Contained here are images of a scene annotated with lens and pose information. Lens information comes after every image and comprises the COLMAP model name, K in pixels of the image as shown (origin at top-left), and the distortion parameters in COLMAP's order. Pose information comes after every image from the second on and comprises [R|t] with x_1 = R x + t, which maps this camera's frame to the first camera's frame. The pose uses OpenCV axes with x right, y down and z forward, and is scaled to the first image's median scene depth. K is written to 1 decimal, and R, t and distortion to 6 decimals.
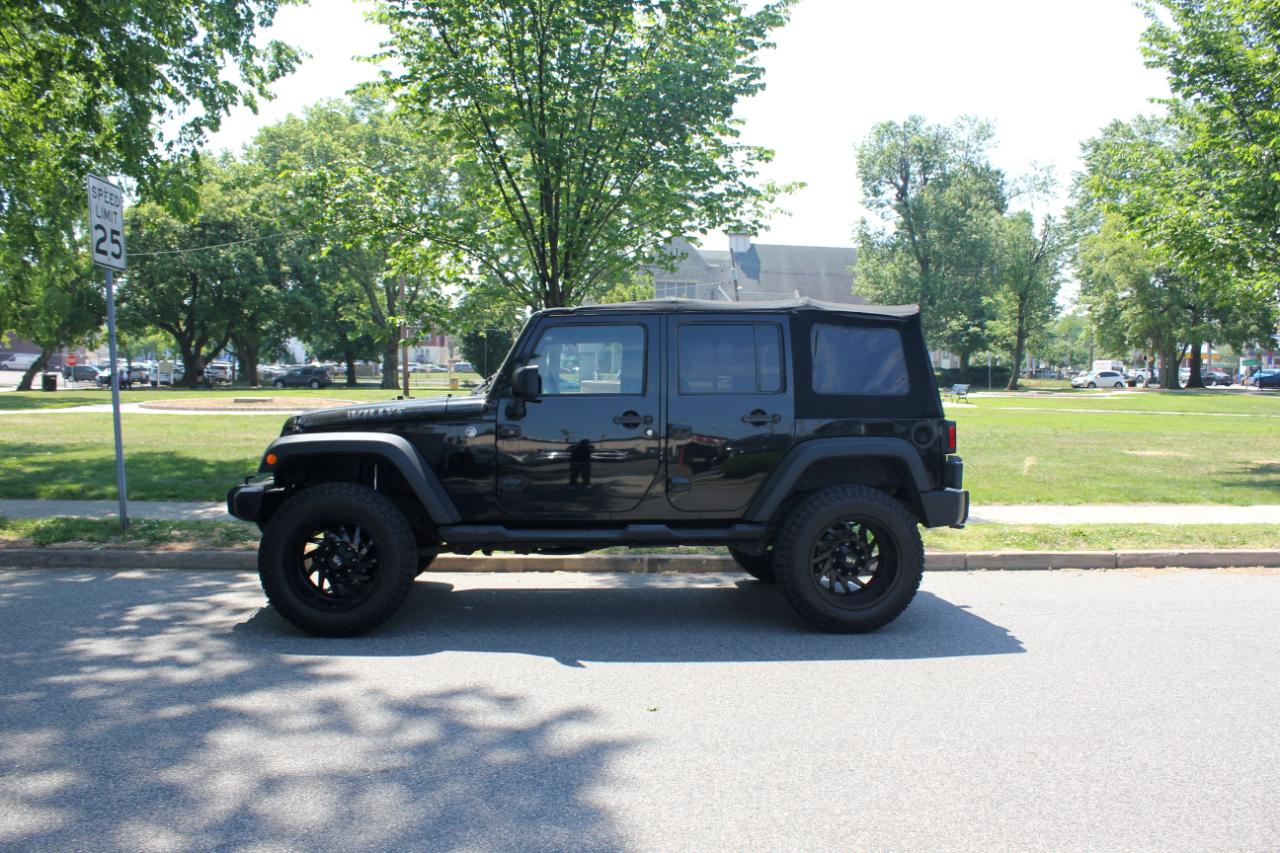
lens RADIAL K [[1080.1, 0, 645.7], [0, 1080.1, 452.1], [0, 0, 1]] dist [-0.118722, 0.038719]
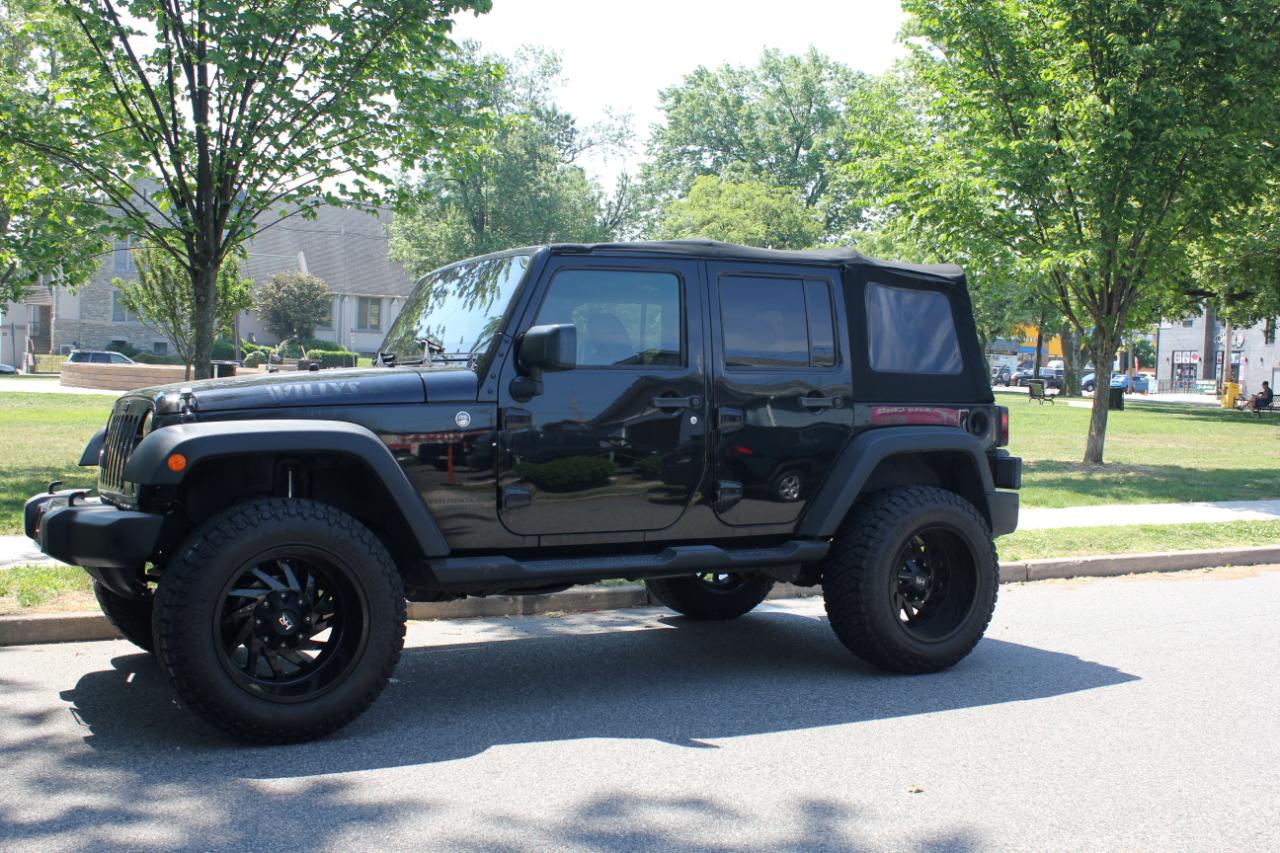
lens RADIAL K [[1343.4, 0, 658.8], [0, 1343.4, 463.1], [0, 0, 1]] dist [-0.065313, 0.000000]
pose [[0.906277, -0.012467, 0.422500, -0.248947], [0.011275, 0.999922, 0.005321, 0.003648], [-0.422533, -0.000059, 0.906348, 0.113354]]
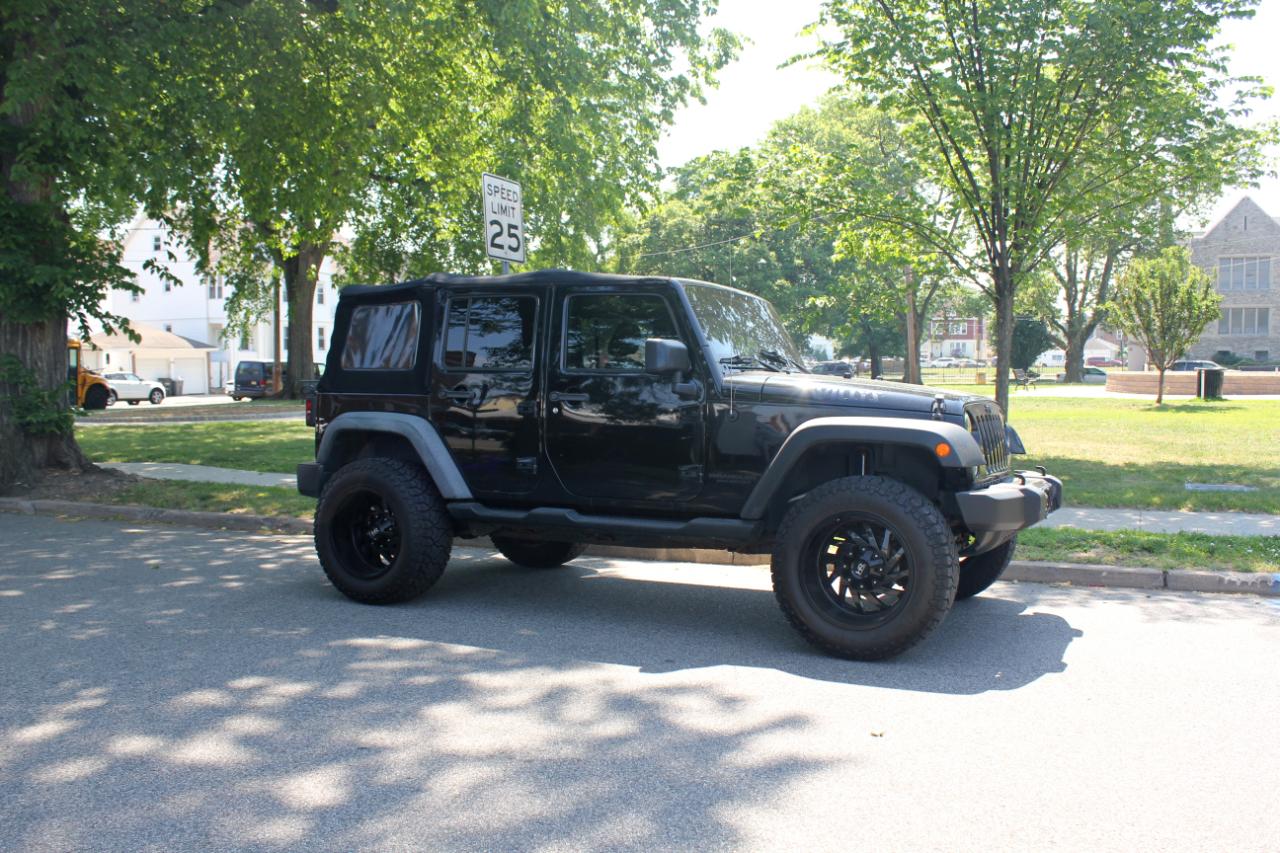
lens RADIAL K [[1141.5, 0, 643.4], [0, 1141.5, 429.2], [0, 0, 1]] dist [-0.111471, 0.017250]
pose [[0.882273, 0.003236, -0.470728, 0.121831], [-0.013568, 0.999736, -0.018557, 0.009316], [0.470543, 0.022759, 0.882083, 0.059044]]
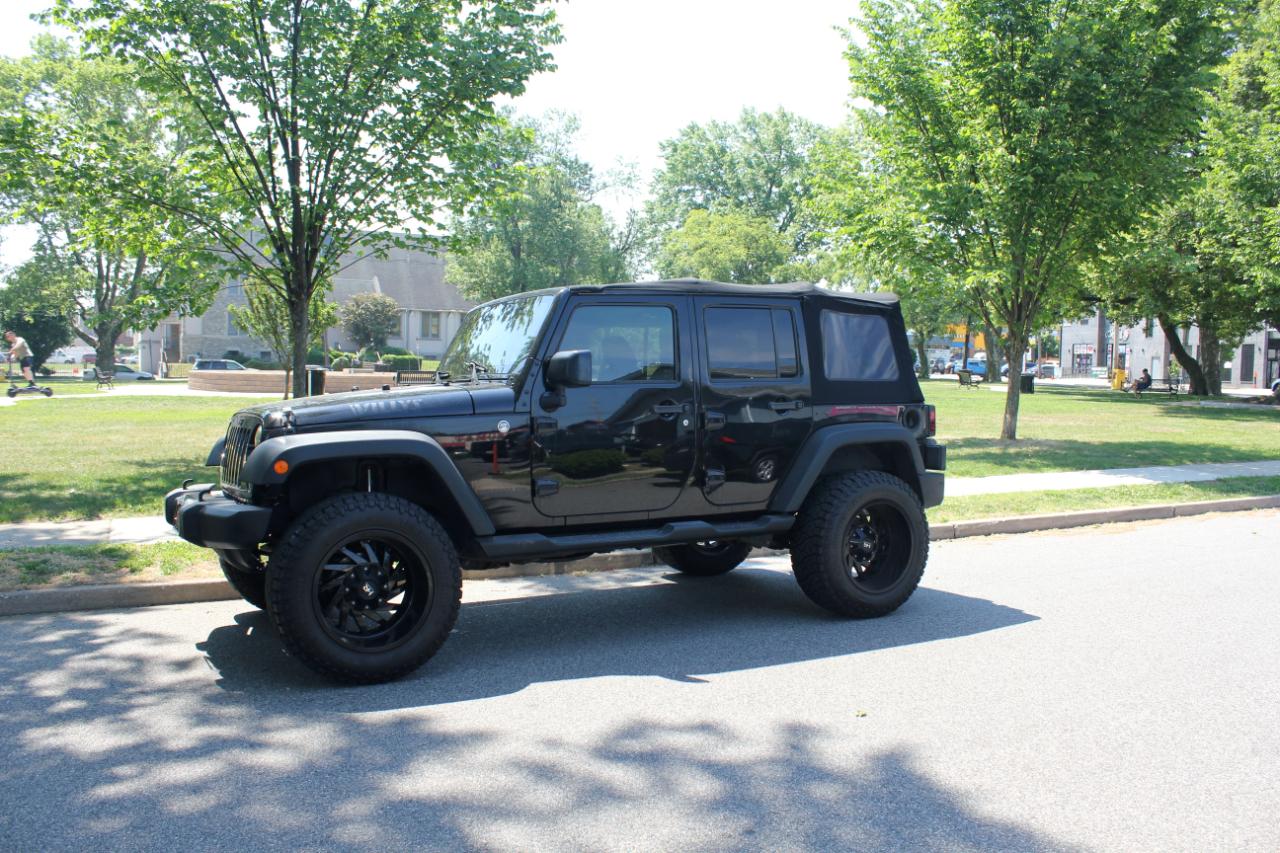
lens RADIAL K [[1080.1, 0, 659.8], [0, 1080.1, 453.0], [0, 0, 1]] dist [-0.118722, 0.038719]
pose [[0.907866, -0.033765, 0.417898, -0.250053], [0.028821, 0.999420, 0.018137, -0.005848], [-0.418268, -0.004421, 0.908313, 0.102703]]
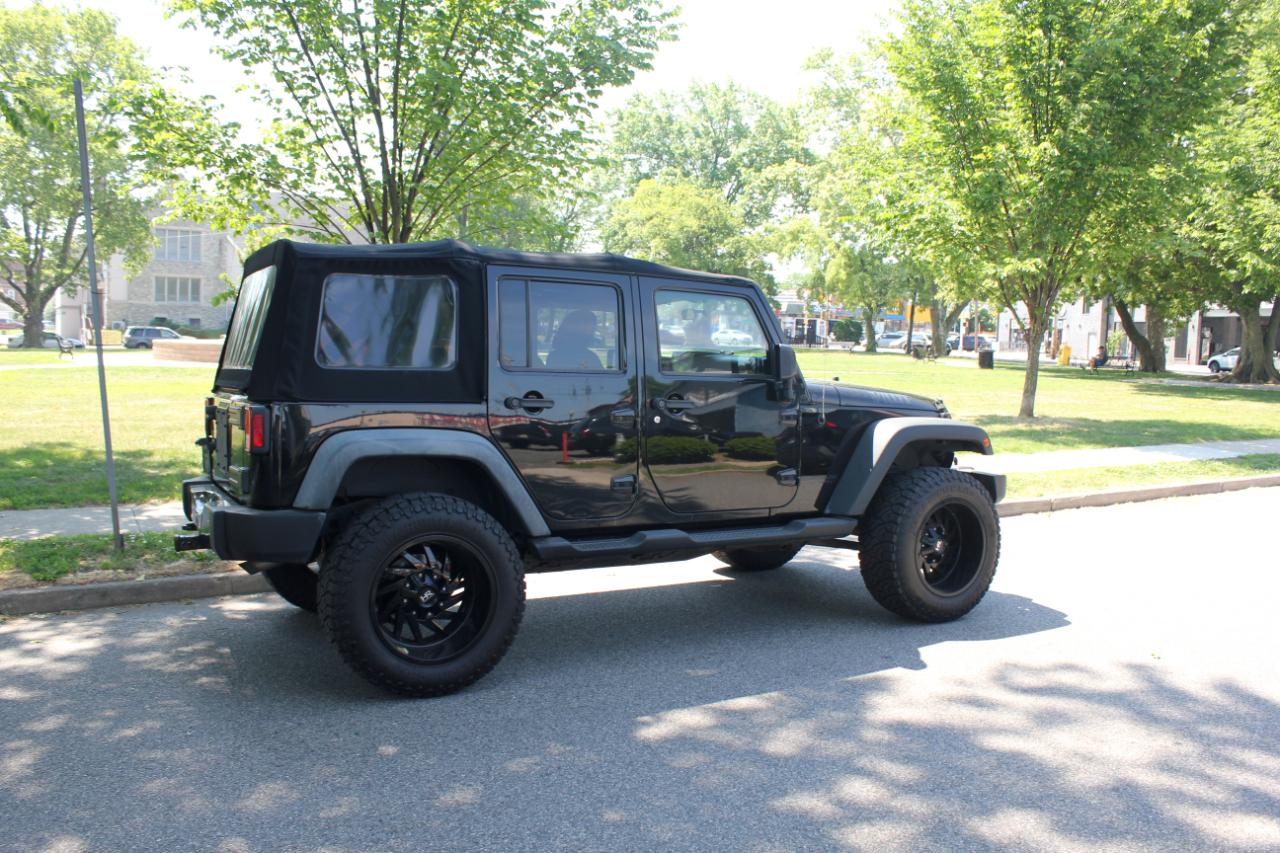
lens RADIAL K [[1080.1, 0, 622.3], [0, 1080.1, 496.2], [0, 0, 1]] dist [-0.118722, 0.038719]
pose [[0.884046, -0.062578, 0.463192, -0.480069], [0.023427, 0.995684, 0.089806, -0.023309], [-0.466812, -0.068541, 0.881696, 0.132708]]
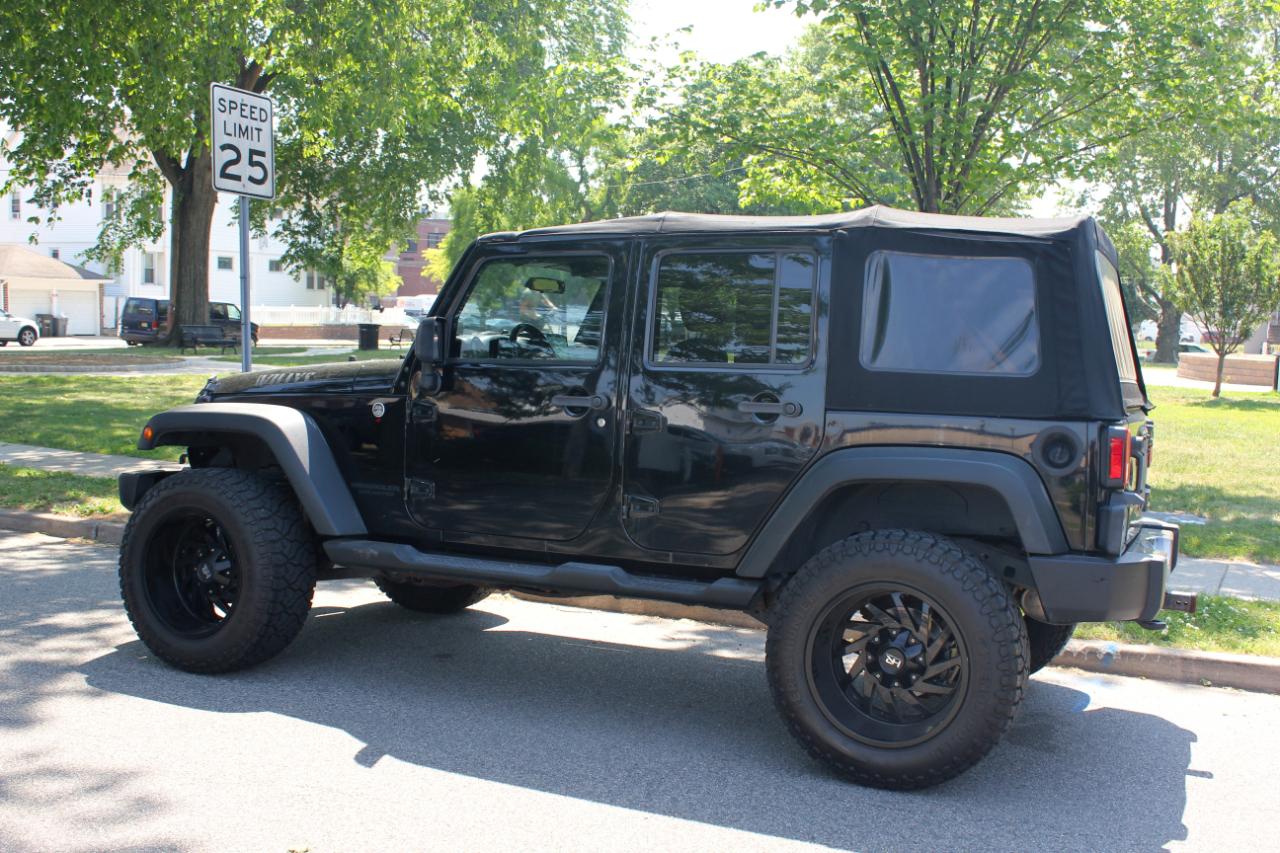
lens RADIAL K [[1386.5, 0, 642.5], [0, 1386.5, 426.4], [0, 0, 1]] dist [-0.059744, 0.000000]
pose [[0.868165, 0.049334, -0.493818, 0.267938], [-0.053972, 0.998531, 0.004869, -0.013078], [0.493333, 0.022425, 0.869552, 0.178357]]
